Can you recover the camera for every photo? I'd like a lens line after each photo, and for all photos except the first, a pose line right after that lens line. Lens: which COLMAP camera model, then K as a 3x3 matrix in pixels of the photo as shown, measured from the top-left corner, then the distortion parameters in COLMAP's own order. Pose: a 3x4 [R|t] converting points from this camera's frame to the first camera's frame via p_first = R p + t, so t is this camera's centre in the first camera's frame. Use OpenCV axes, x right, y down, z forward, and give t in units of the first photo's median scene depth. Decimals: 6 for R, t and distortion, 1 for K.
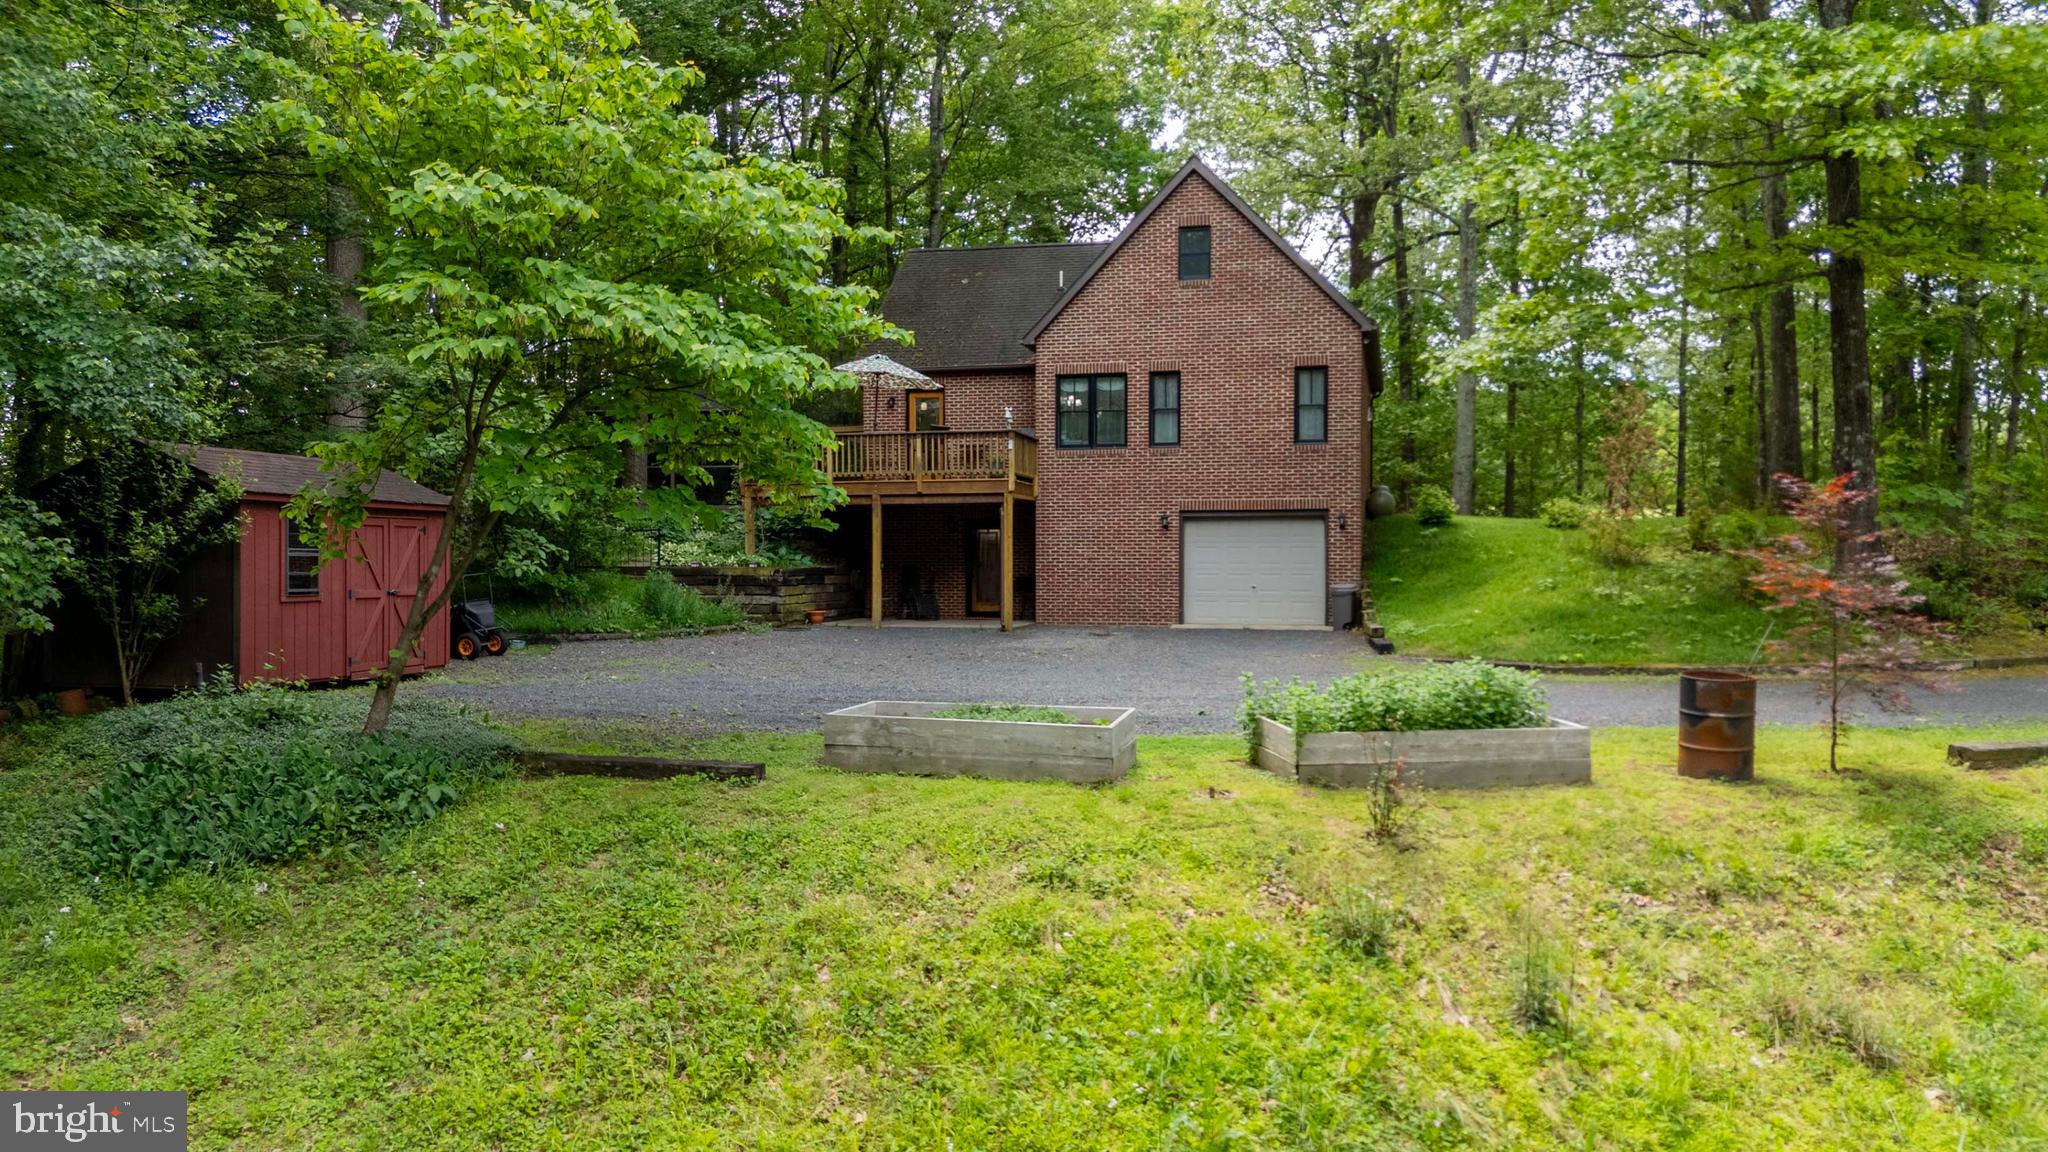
lens RADIAL K [[1537.9, 0, 1024.0], [0, 1537.9, 576.0], [0, 0, 1]] dist [0.111605, -0.000495]
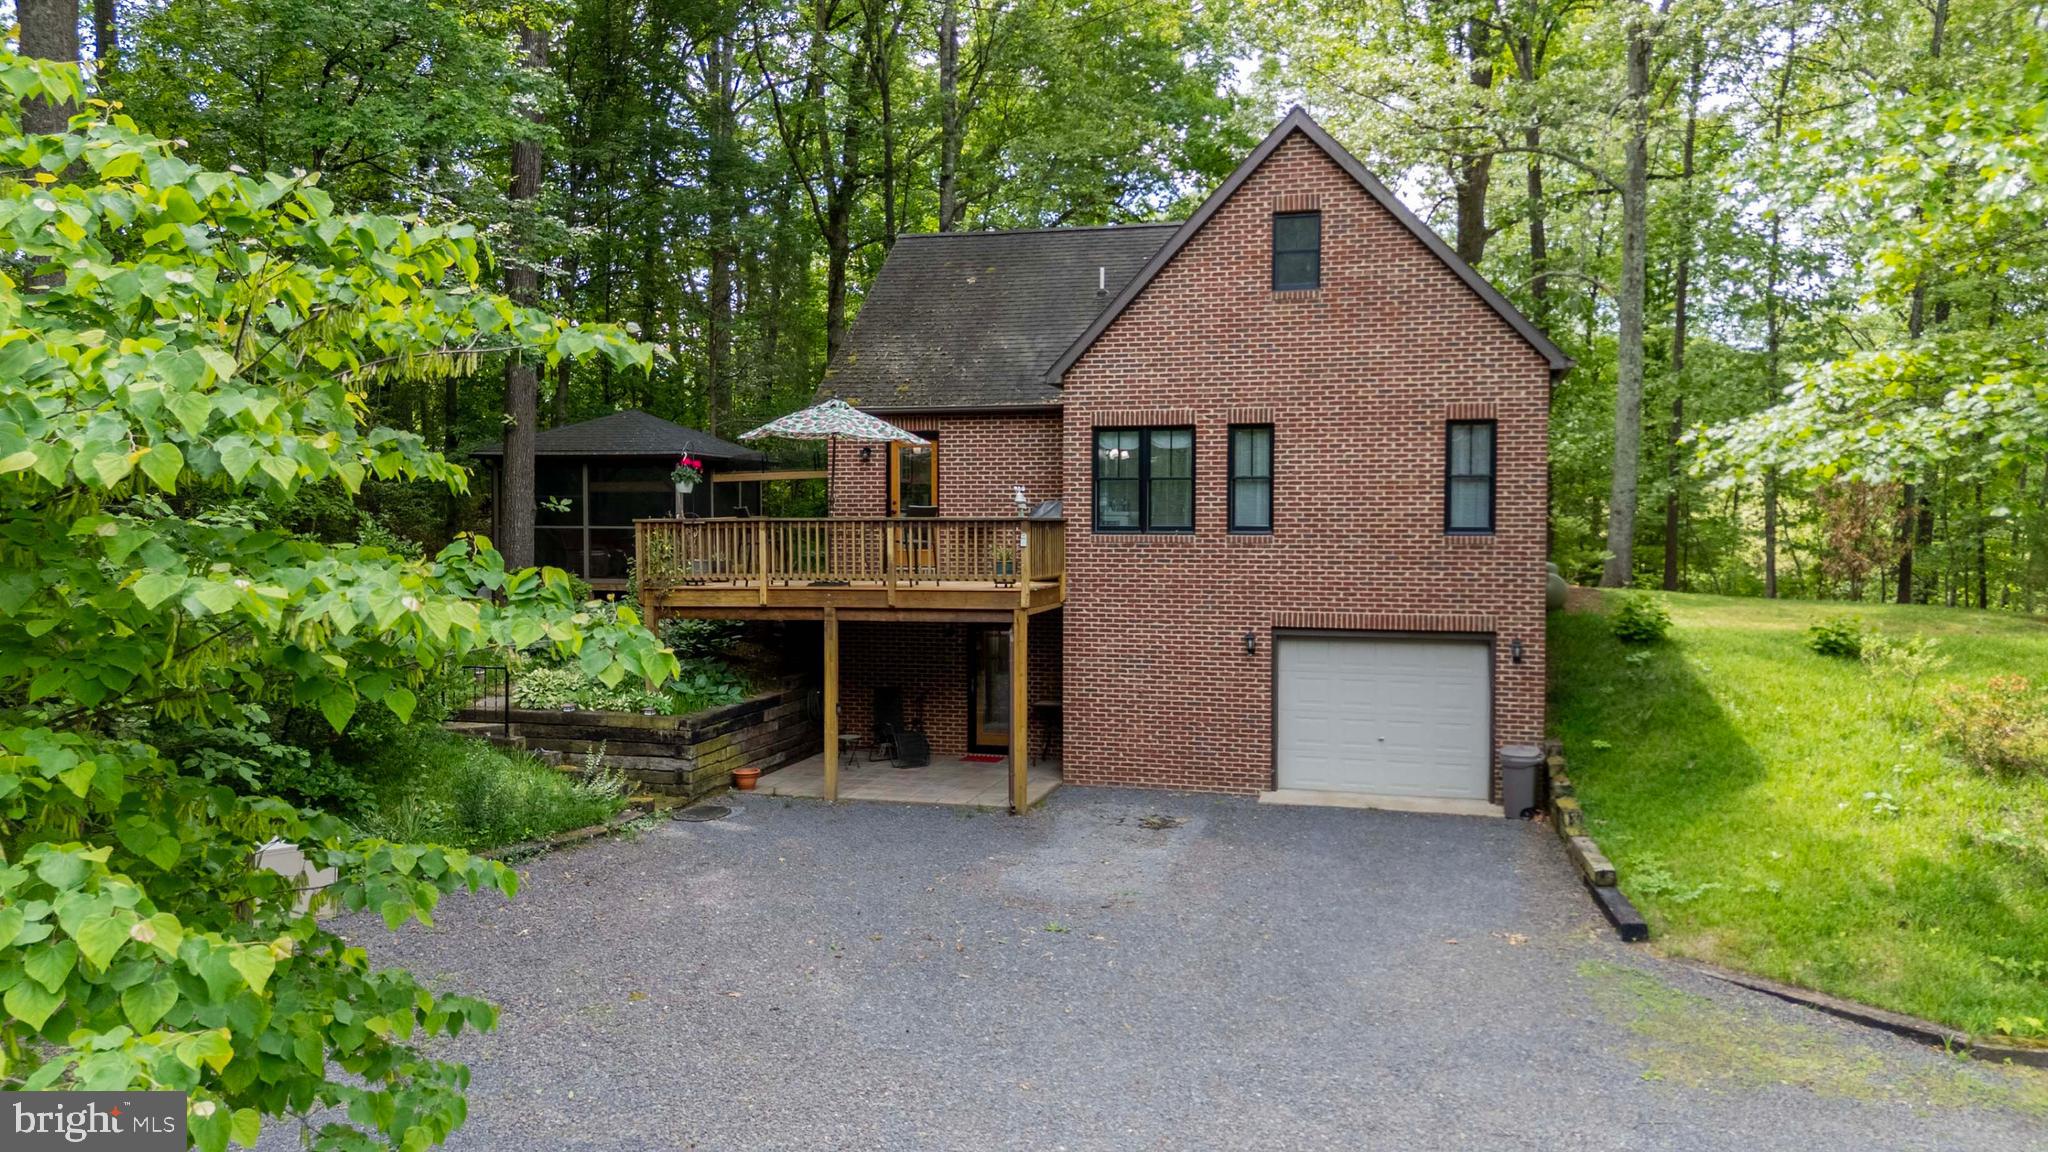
lens RADIAL K [[1523.3, 0, 1024.0], [0, 1523.3, 576.0], [0, 0, 1]] dist [0.082794, -0.072874]
pose [[0.999438, 0.001759, -0.033489, 0.013240], [-0.000595, 0.999397, 0.034725, -0.088328], [0.033529, -0.034686, 0.998836, 0.315731]]
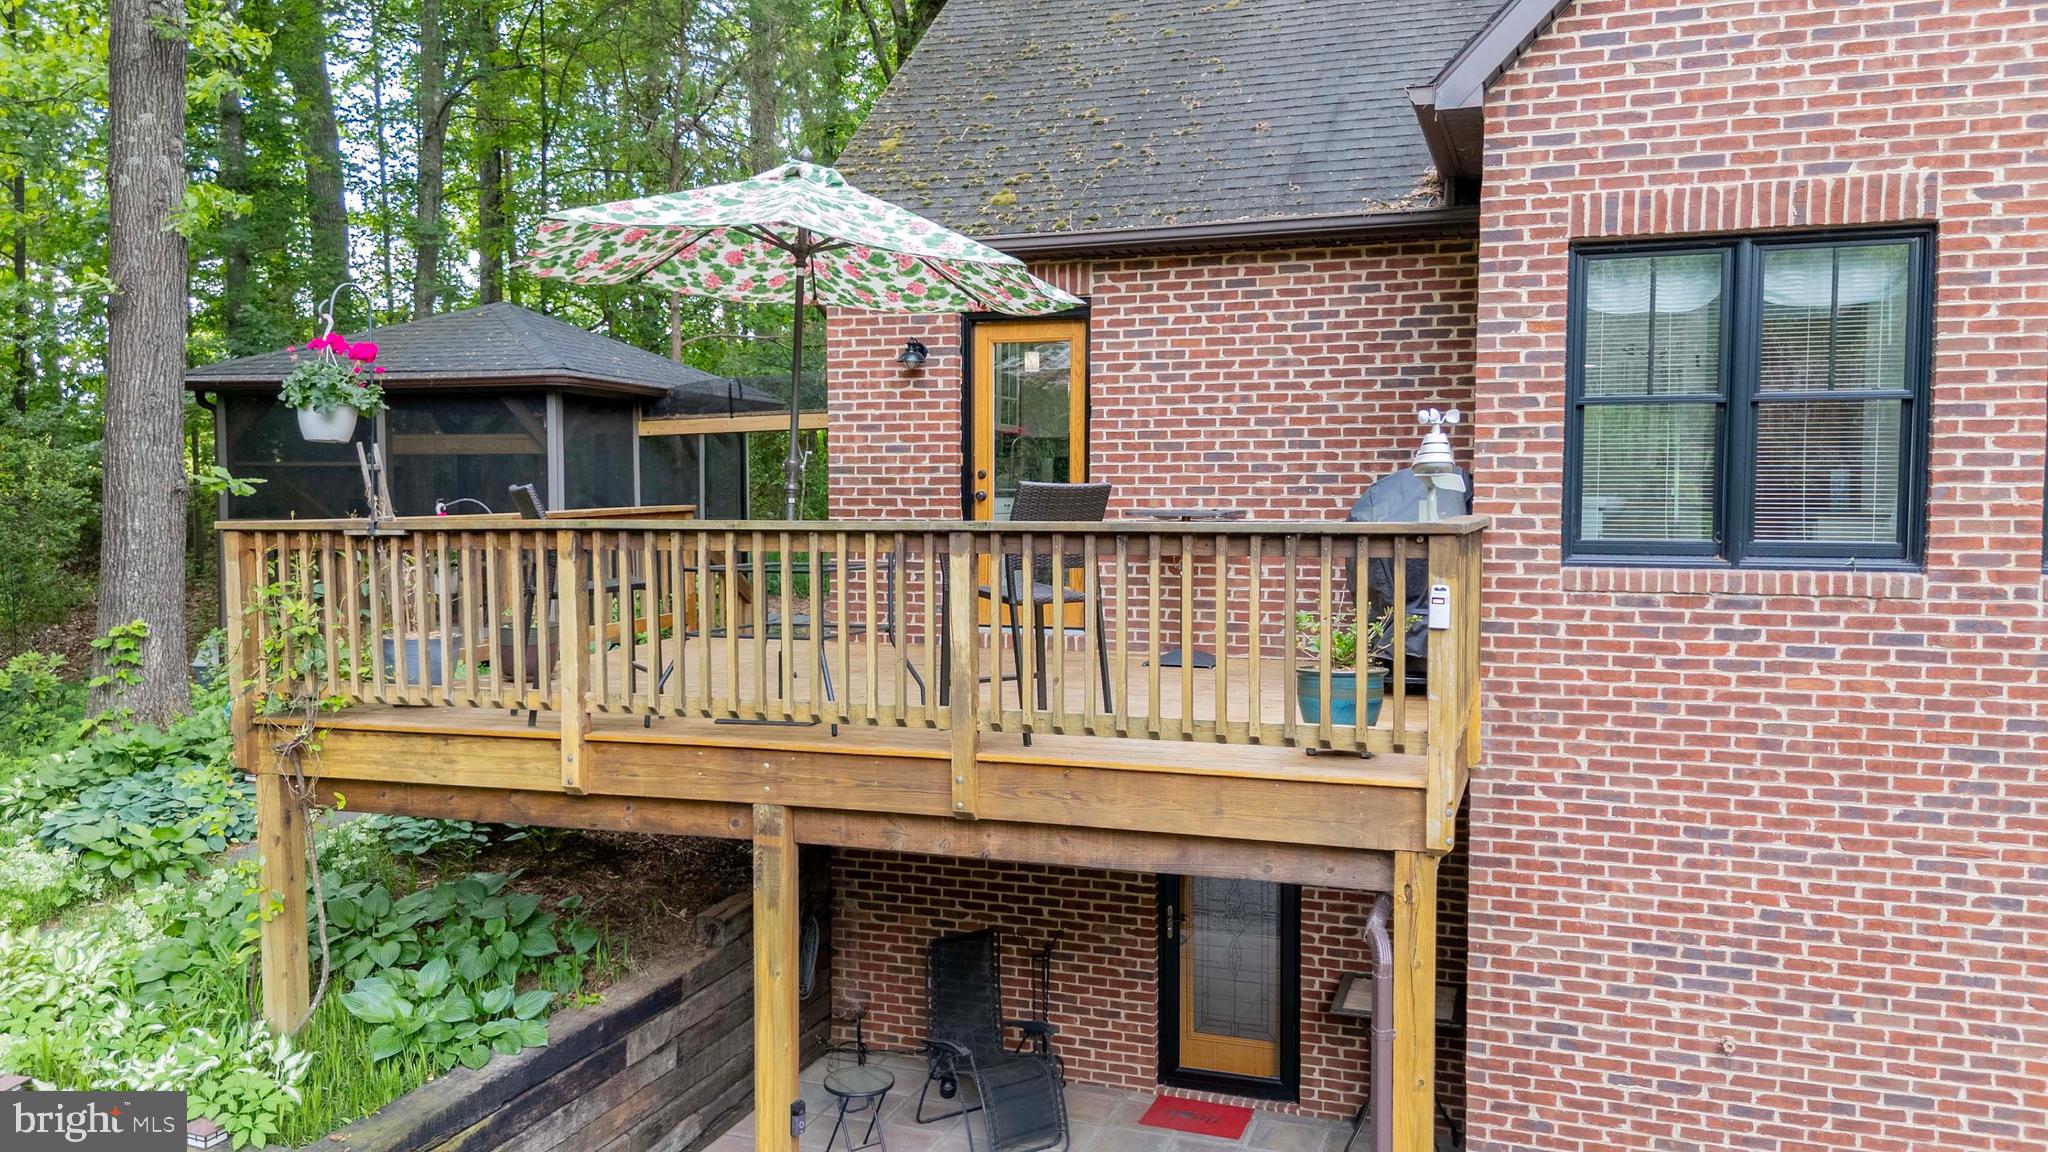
lens RADIAL K [[1533.0, 0, 1024.0], [0, 1533.0, 576.0], [0, 0, 1]] dist [0.035929, 0.000091]
pose [[0.995151, 0.006117, -0.098166, -0.038376], [-0.001250, 0.998770, 0.049570, -0.093316], [0.098348, -0.049207, 0.993935, 0.771557]]
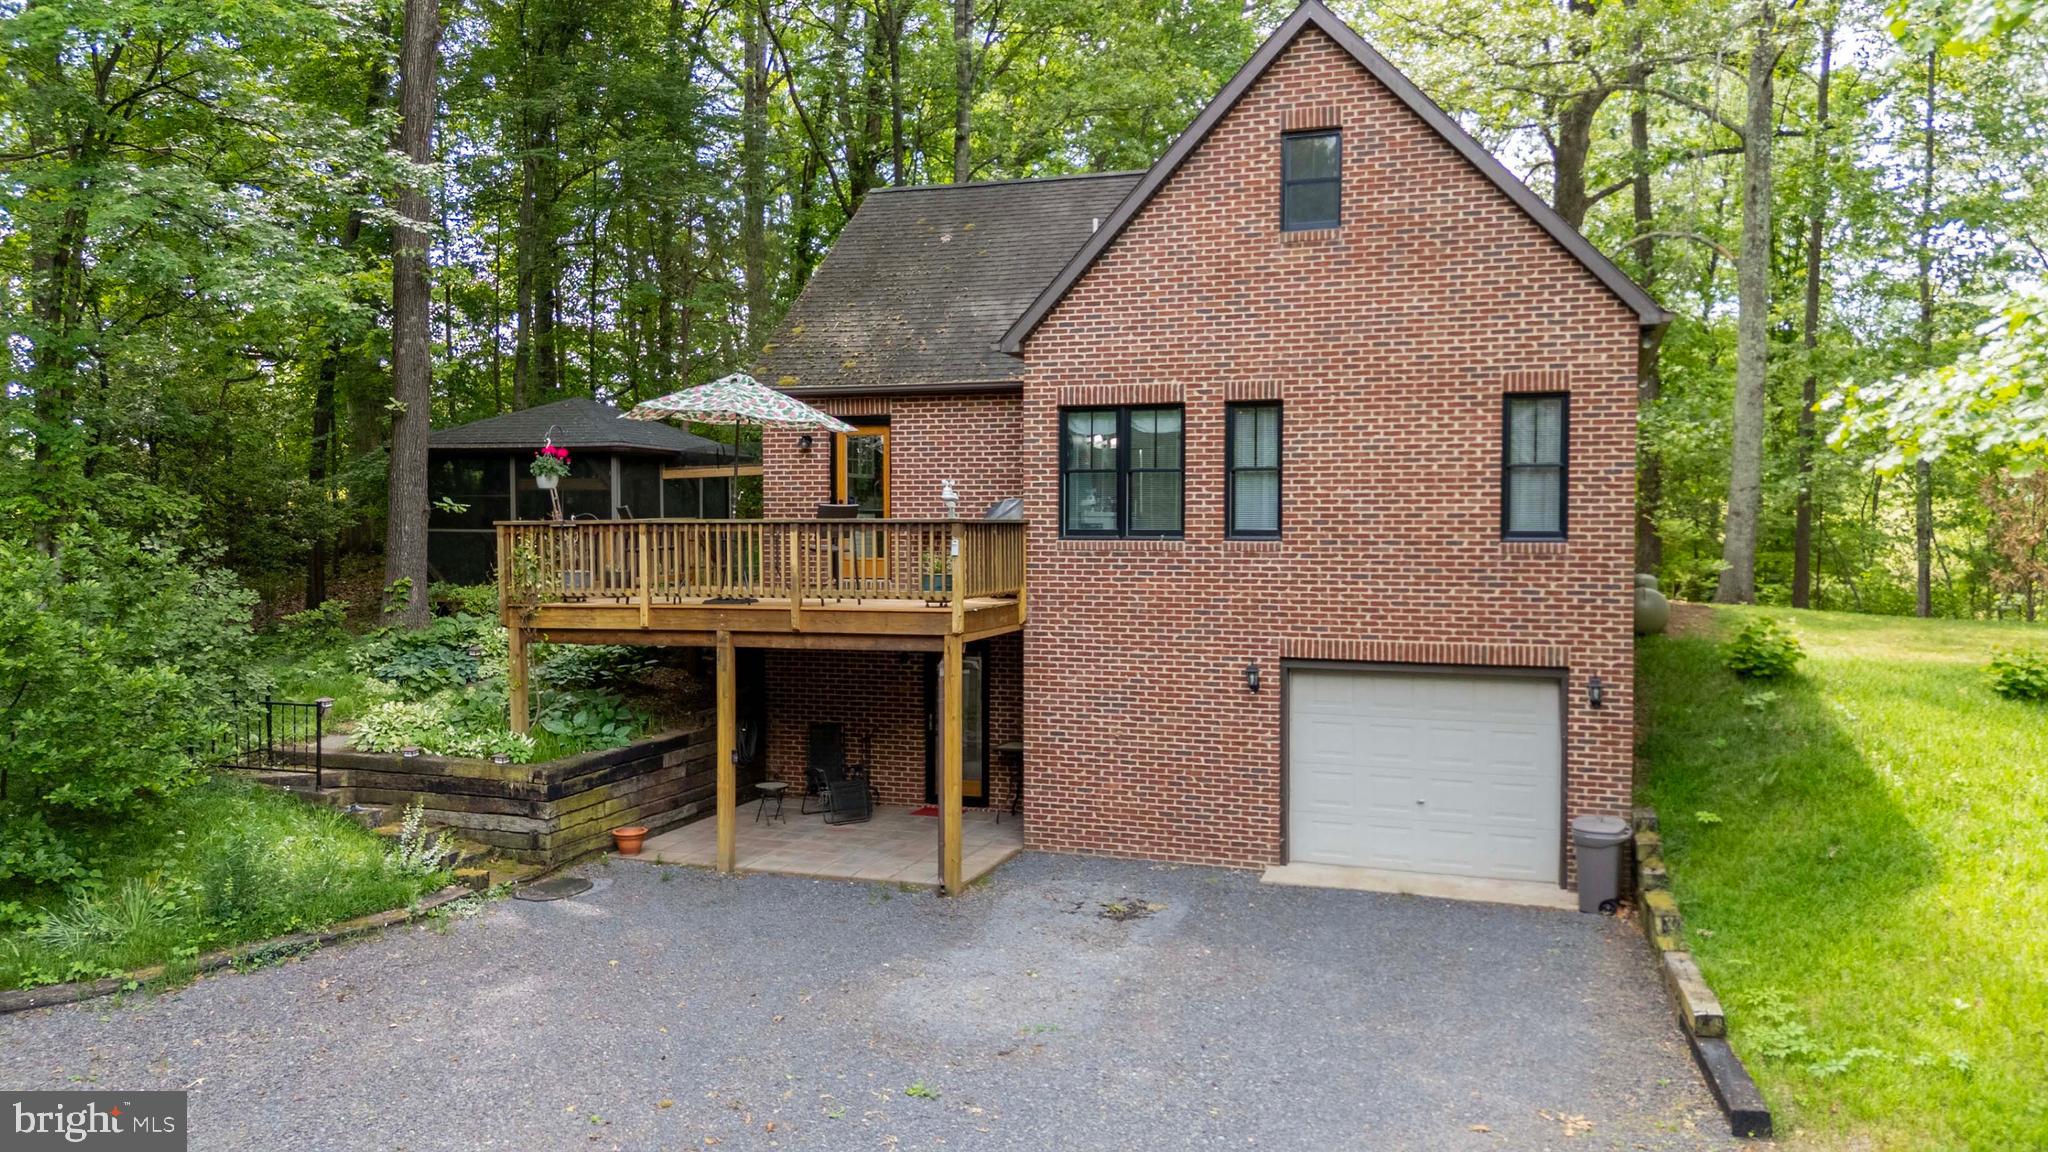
lens RADIAL K [[1523.3, 0, 1024.0], [0, 1523.3, 576.0], [0, 0, 1]] dist [0.082794, -0.072874]
pose [[0.994910, 0.003670, -0.100697, 0.065066], [-0.000414, 0.999477, 0.032335, -0.088074], [0.100763, -0.032129, 0.994392, 0.454804]]
